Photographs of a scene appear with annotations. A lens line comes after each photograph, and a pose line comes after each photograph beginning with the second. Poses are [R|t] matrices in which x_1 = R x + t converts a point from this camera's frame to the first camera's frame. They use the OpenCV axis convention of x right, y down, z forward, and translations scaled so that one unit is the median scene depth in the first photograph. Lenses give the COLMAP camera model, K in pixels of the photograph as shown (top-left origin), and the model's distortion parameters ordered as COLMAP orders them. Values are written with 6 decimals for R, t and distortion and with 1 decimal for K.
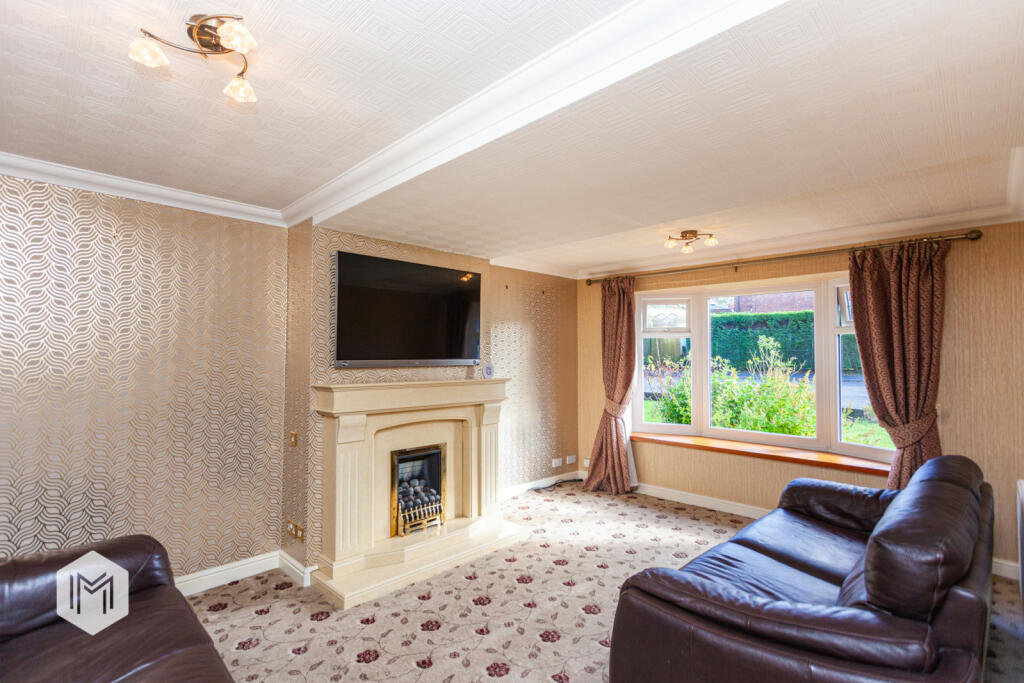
lens RADIAL K [[489.1, 0, 506.0], [0, 489.1, 346.9], [0, 0, 1]] dist [0.009941, 0.000338]
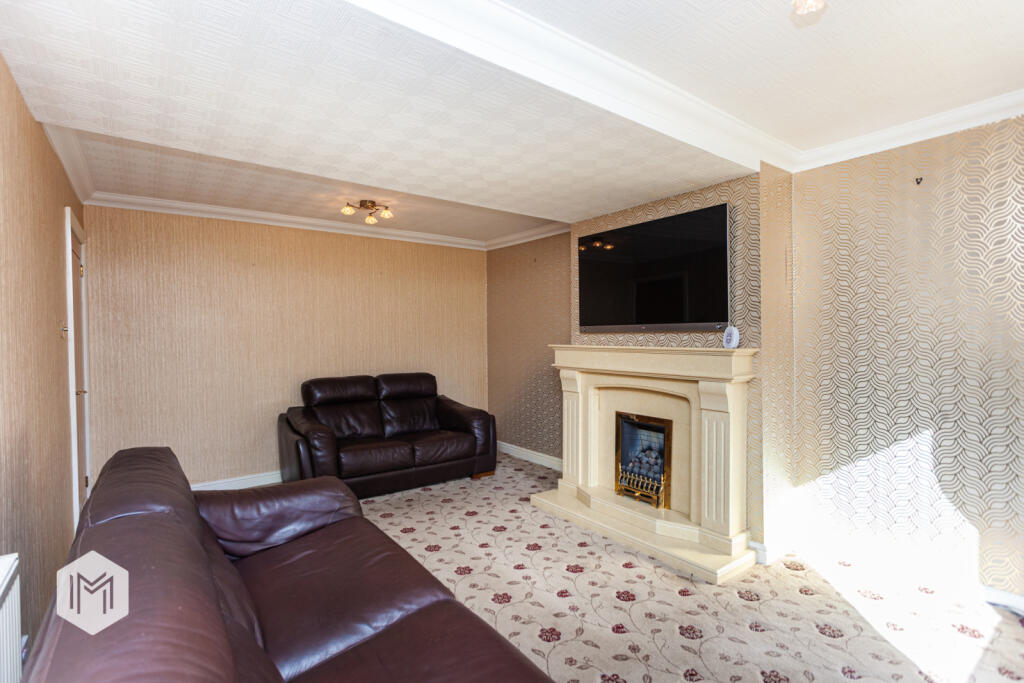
lens RADIAL K [[489.1, 0, 506.0], [0, 489.1, 346.9], [0, 0, 1]] dist [0.009941, 0.000338]
pose [[-0.153456, 0.022367, -0.987902, 0.909216], [0.021551, 0.999582, 0.019283, 0.052290], [0.987920, -0.018331, -0.153874, 1.002561]]
